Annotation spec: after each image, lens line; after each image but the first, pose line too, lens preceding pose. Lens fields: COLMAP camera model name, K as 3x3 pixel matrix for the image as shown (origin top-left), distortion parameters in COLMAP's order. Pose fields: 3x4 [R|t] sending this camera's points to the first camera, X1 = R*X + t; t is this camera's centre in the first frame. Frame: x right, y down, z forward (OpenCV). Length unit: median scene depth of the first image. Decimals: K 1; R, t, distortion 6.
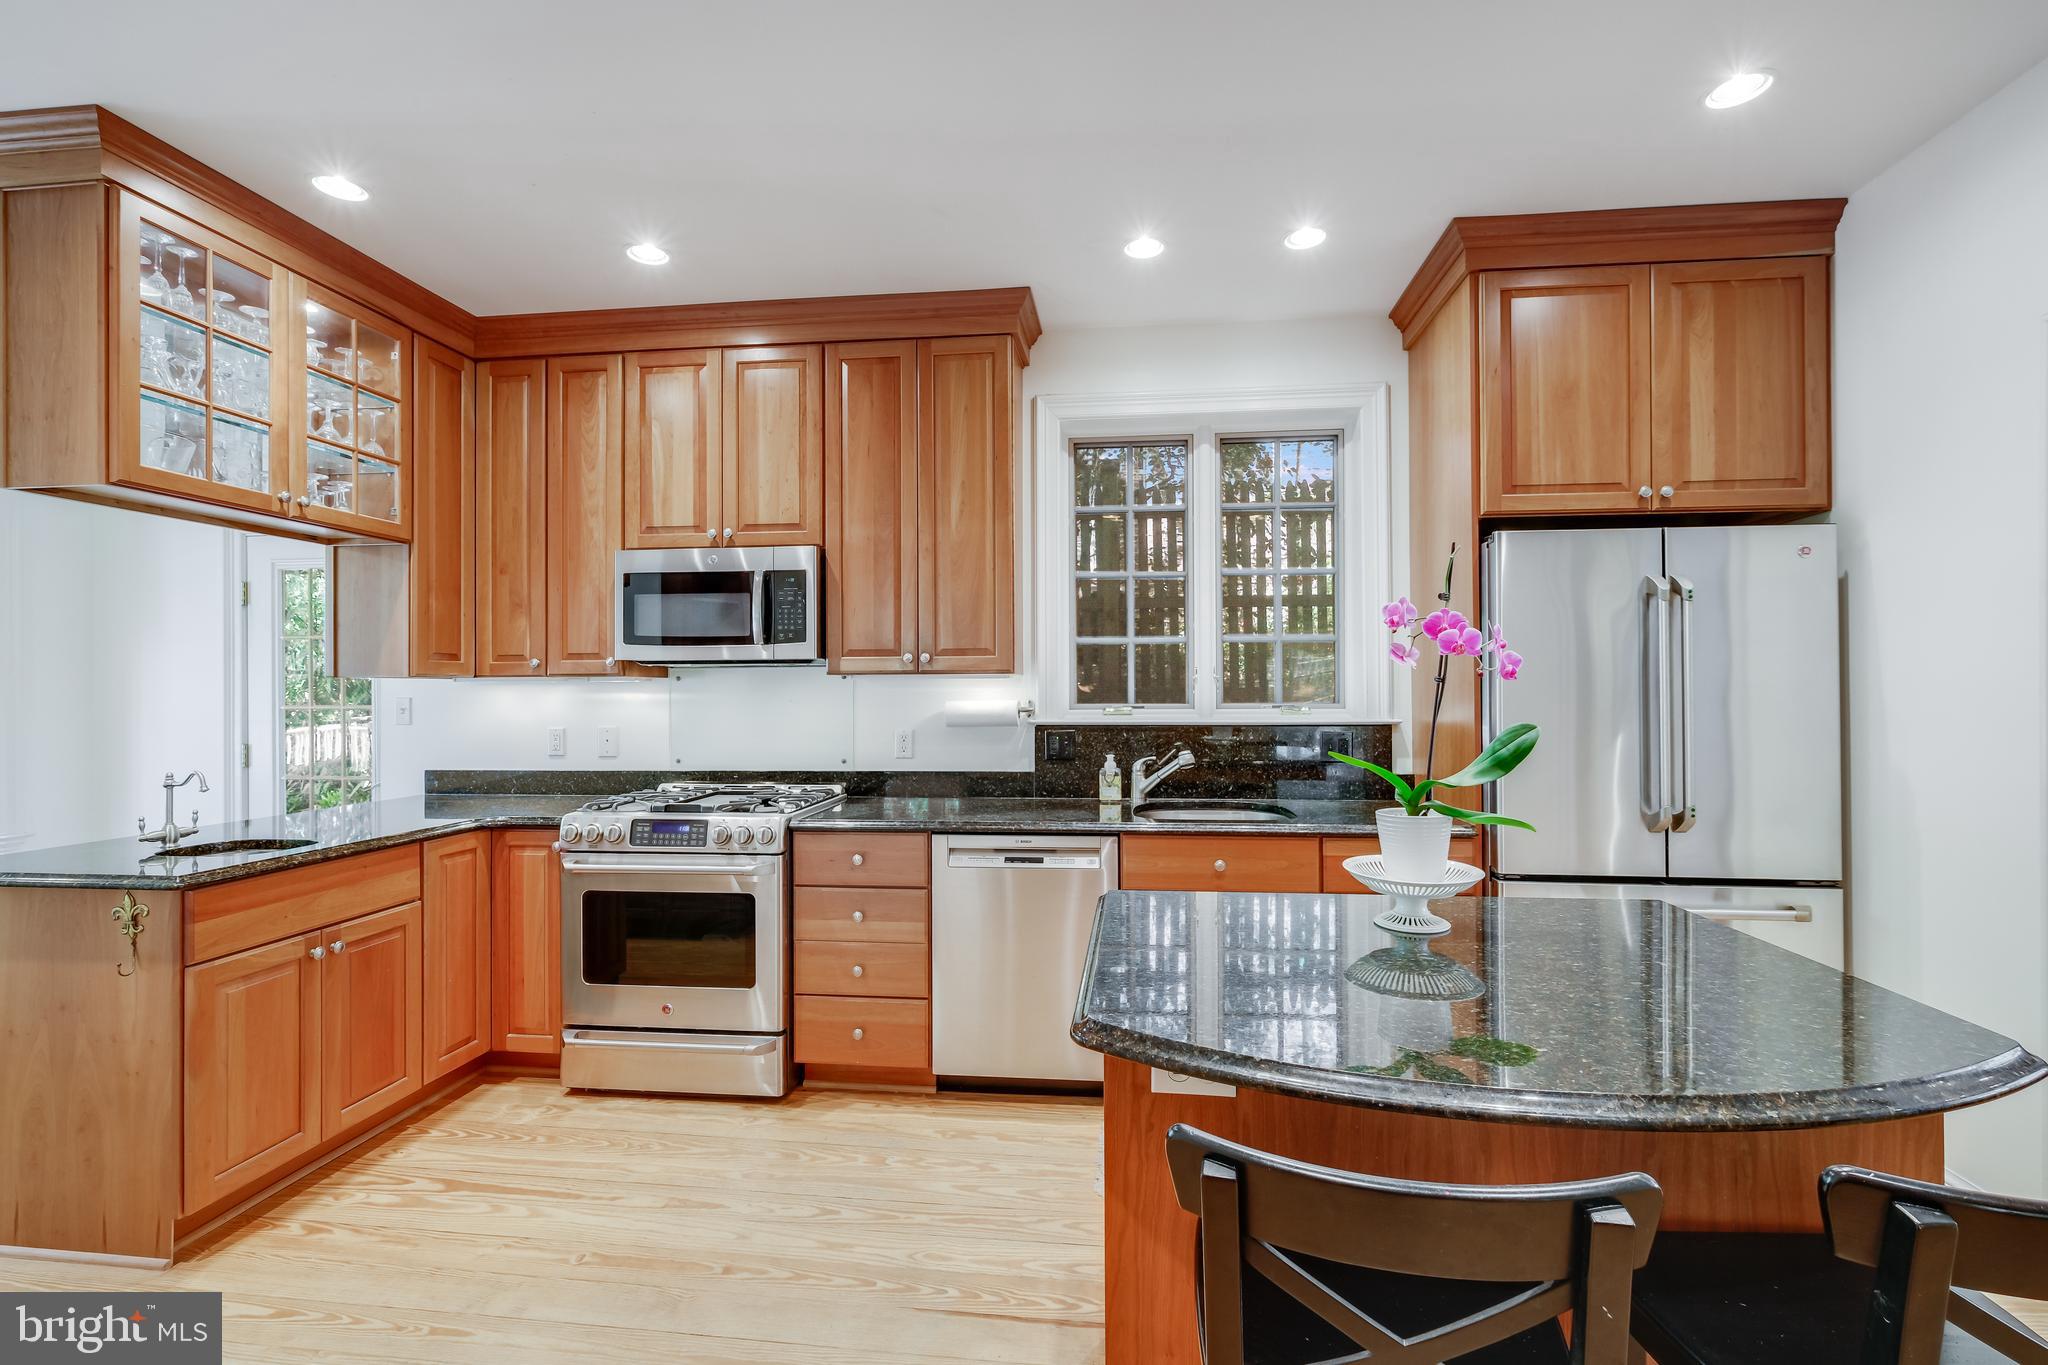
lens RADIAL K [[902.7, 0, 1034.2], [0, 902.7, 683.0], [0, 0, 1]] dist [-0.002560, -0.001226]
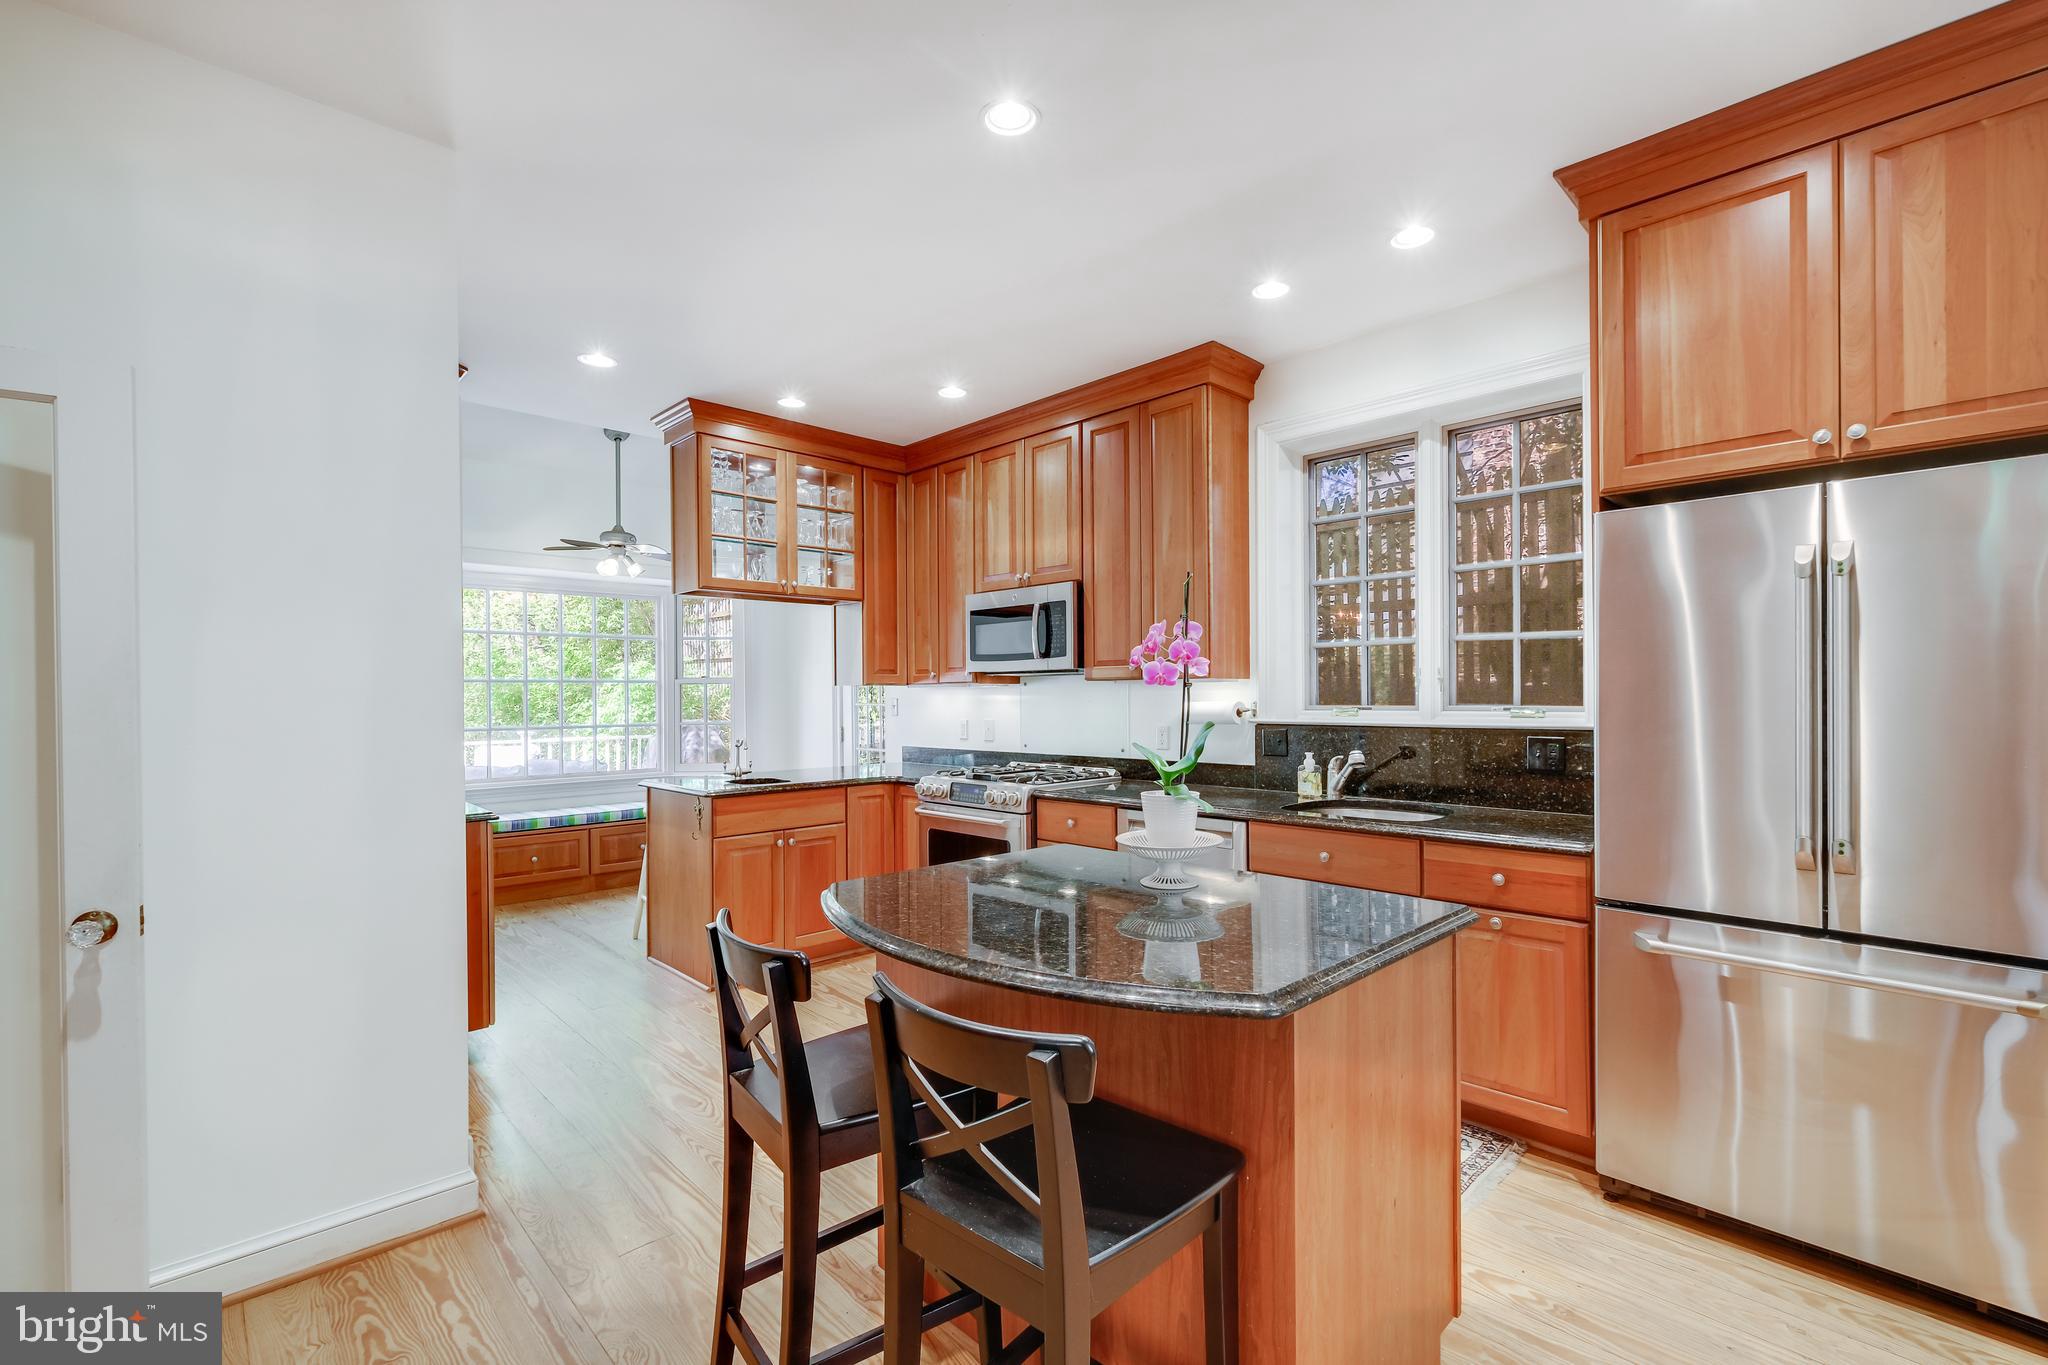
lens RADIAL K [[902.7, 0, 1022.0], [0, 902.7, 686.1], [0, 0, 1]] dist [-0.002560, -0.001226]
pose [[0.766143, -0.007669, -0.642625, 0.529509], [0.009774, 0.999952, -0.000281, -0.002041], [0.642596, -0.006066, 0.766181, -0.036266]]
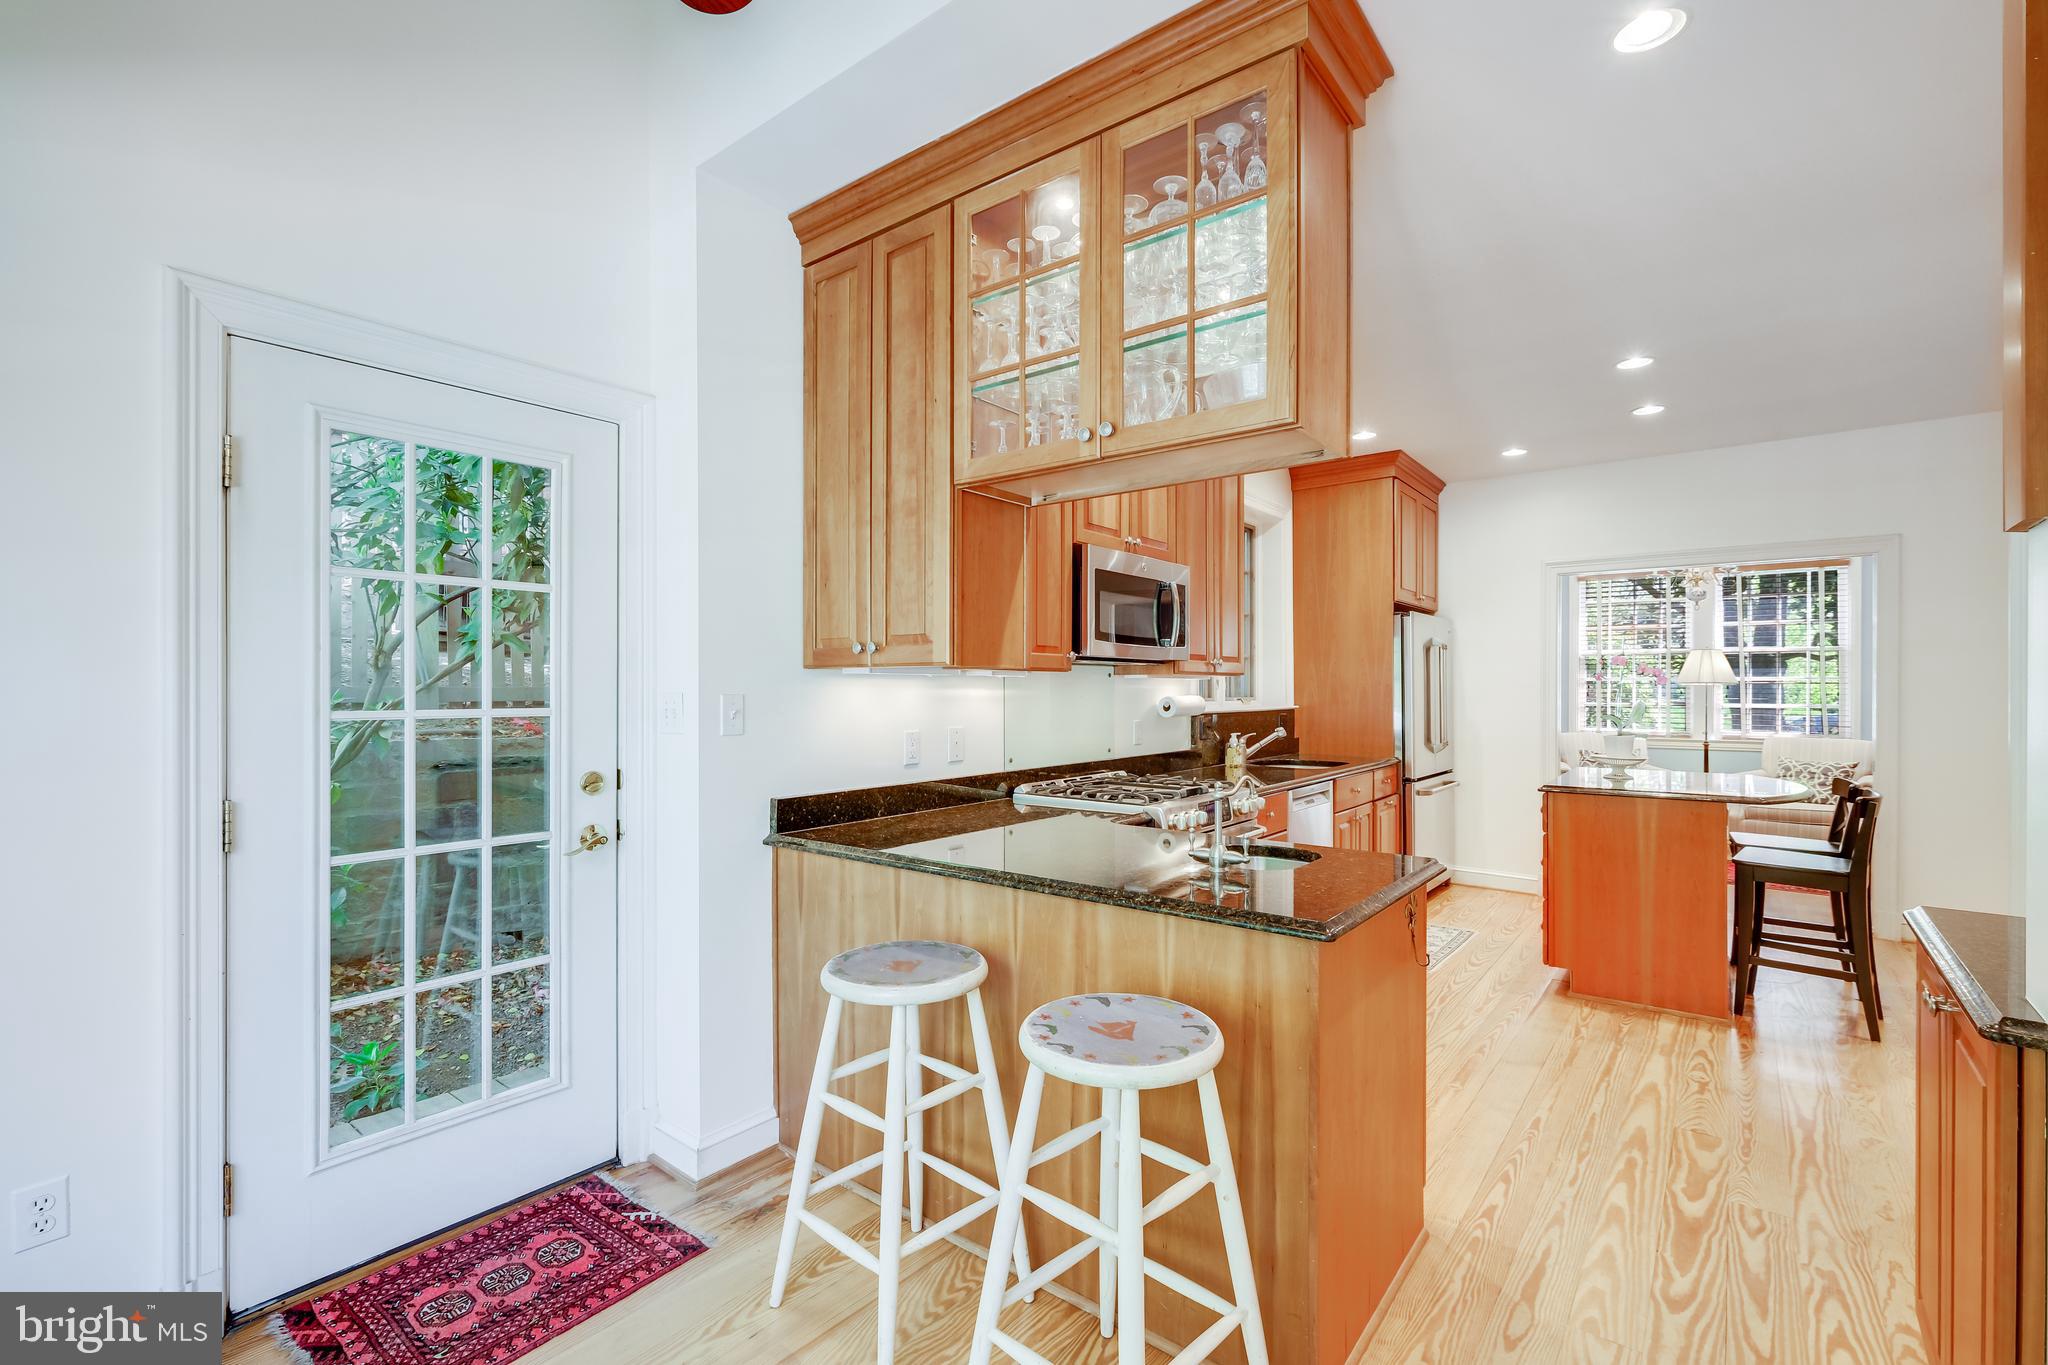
lens RADIAL K [[902.7, 0, 1025.3], [0, 902.7, 691.0], [0, 0, 1]] dist [-0.002560, -0.001226]
pose [[0.524715, 0.003232, 0.851272, -1.362284], [-0.009969, 0.999948, 0.002348, 0.012547], [-0.851219, -0.009719, 0.524720, 0.550697]]
